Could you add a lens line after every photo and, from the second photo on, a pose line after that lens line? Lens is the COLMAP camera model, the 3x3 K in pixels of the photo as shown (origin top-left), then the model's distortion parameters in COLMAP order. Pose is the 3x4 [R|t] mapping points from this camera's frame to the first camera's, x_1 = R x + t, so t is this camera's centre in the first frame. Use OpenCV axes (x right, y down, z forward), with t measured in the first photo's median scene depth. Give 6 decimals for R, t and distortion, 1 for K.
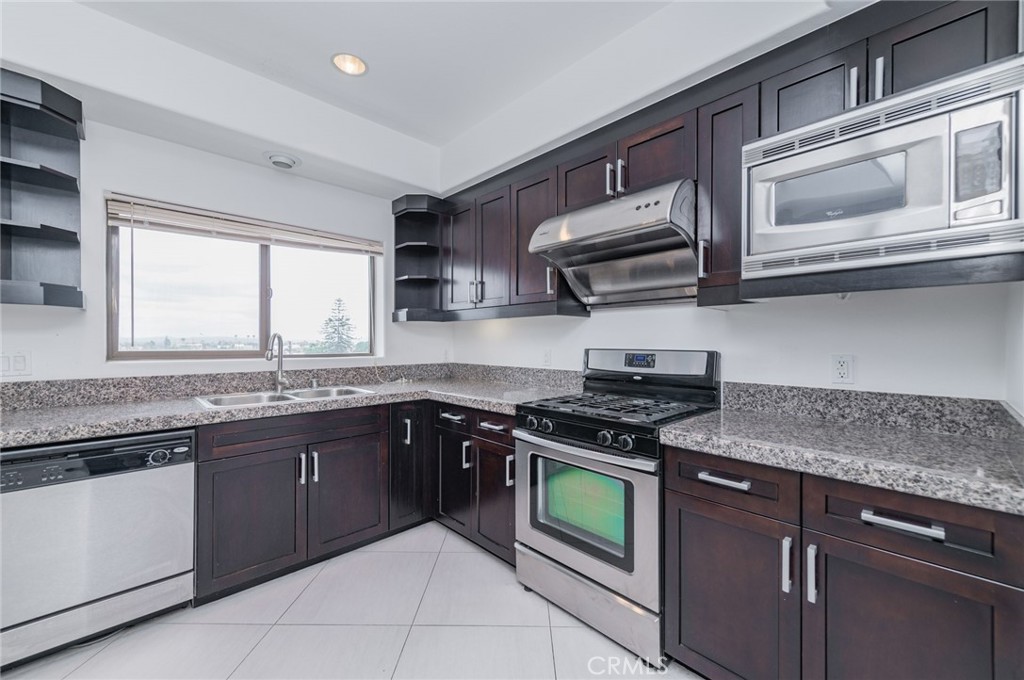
lens RADIAL K [[409.7, 0, 507.6], [0, 409.7, 345.3], [0, 0, 1]] dist [0.008258, -0.000371]
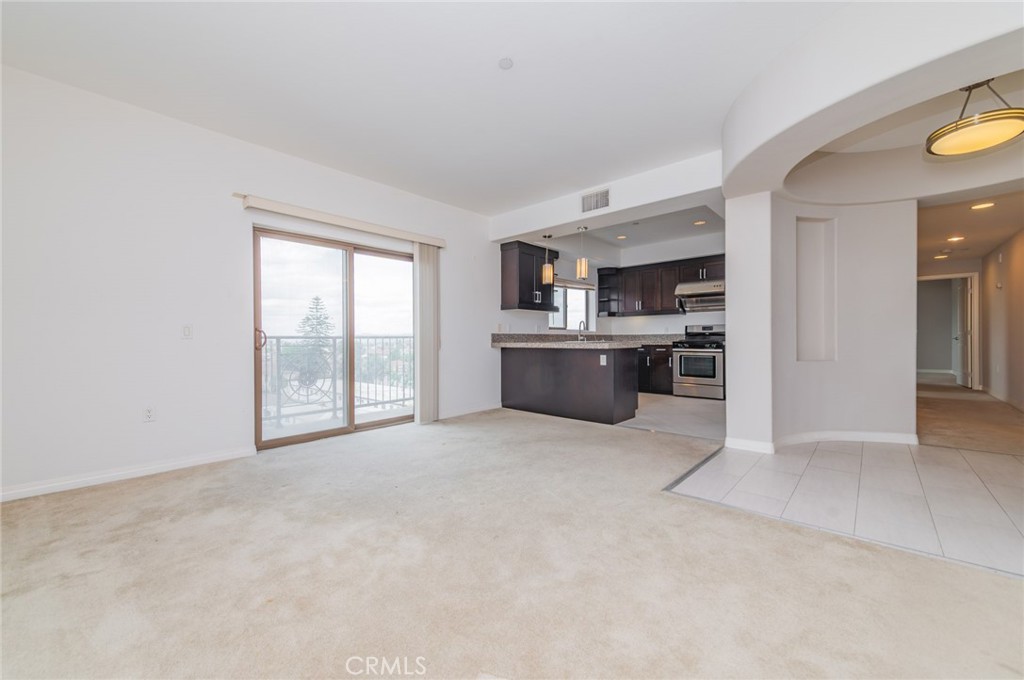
lens RADIAL K [[409.7, 0, 515.2], [0, 409.7, 334.7], [0, 0, 1]] dist [0.008258, -0.000371]
pose [[0.995317, -0.004662, 0.096554, -1.534412], [0.006831, 0.999731, -0.022149, 0.152600], [-0.096425, 0.022705, 0.995081, -2.131162]]
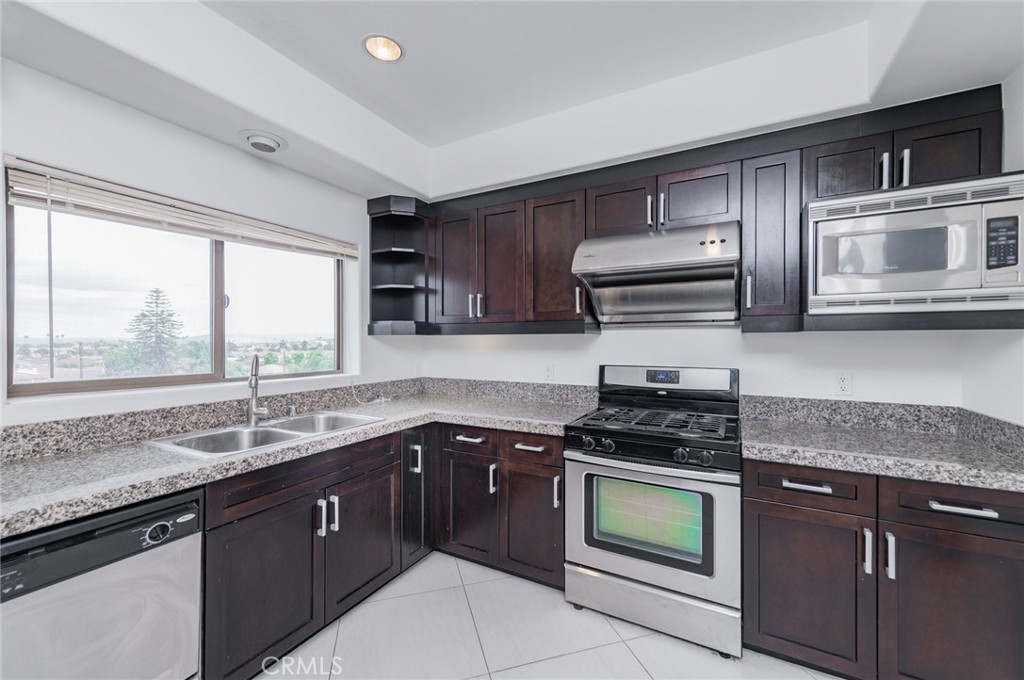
lens RADIAL K [[409.7, 0, 501.9], [0, 409.7, 343.9], [0, 0, 1]] dist [0.008258, -0.000371]
pose [[0.951506, -0.007536, 0.307538, -0.425040], [0.007388, 0.999971, 0.001645, -0.055974], [-0.307542, 0.000707, 0.951534, 0.092605]]
